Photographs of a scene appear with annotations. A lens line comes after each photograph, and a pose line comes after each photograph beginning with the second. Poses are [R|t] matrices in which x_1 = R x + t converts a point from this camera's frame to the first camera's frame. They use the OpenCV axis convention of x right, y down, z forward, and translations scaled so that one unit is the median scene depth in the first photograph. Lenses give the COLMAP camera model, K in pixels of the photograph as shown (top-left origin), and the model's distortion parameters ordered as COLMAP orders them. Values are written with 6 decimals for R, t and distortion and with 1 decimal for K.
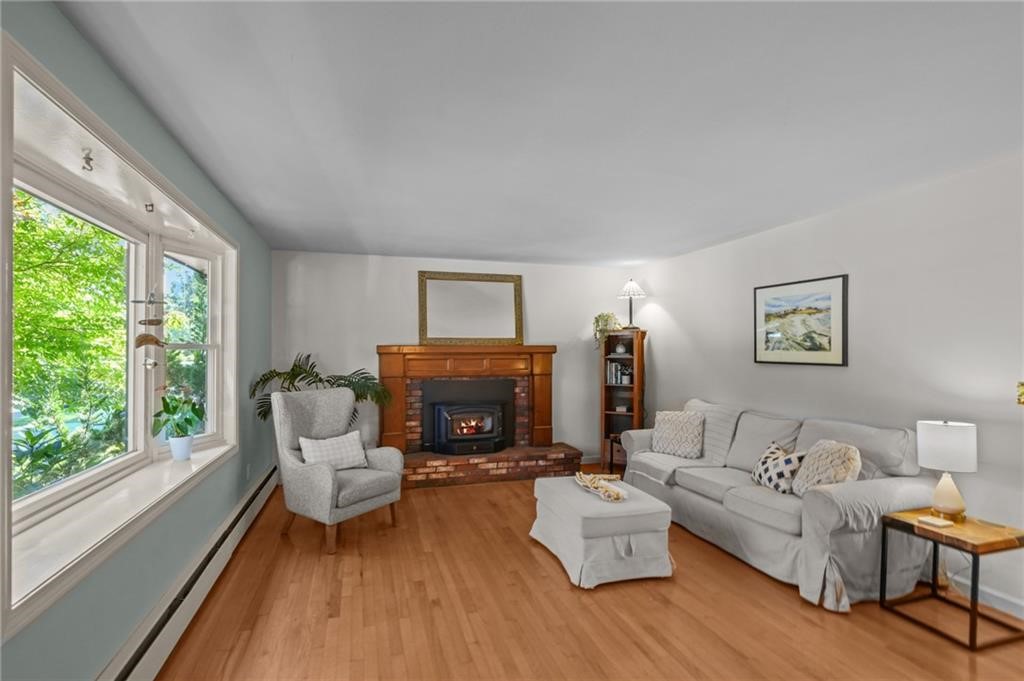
lens RADIAL K [[483.5, 0, 512.0], [0, 483.5, 340.5], [0, 0, 1]] dist [-0.022994, 0.000315]
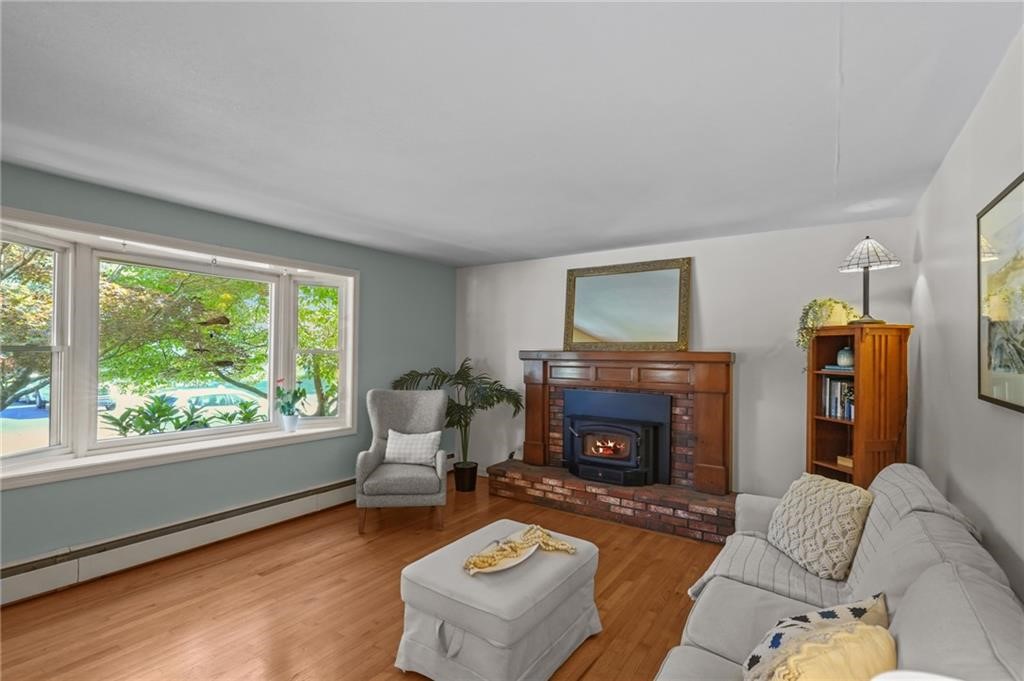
lens RADIAL K [[483.5, 0, 512.0], [0, 483.5, 340.5], [0, 0, 1]] dist [-0.022994, 0.000315]
pose [[0.623148, -0.011312, -0.782022, 0.471119], [0.005671, 0.999934, -0.009945, -0.000974], [0.782083, 0.001762, 0.623172, 0.355667]]
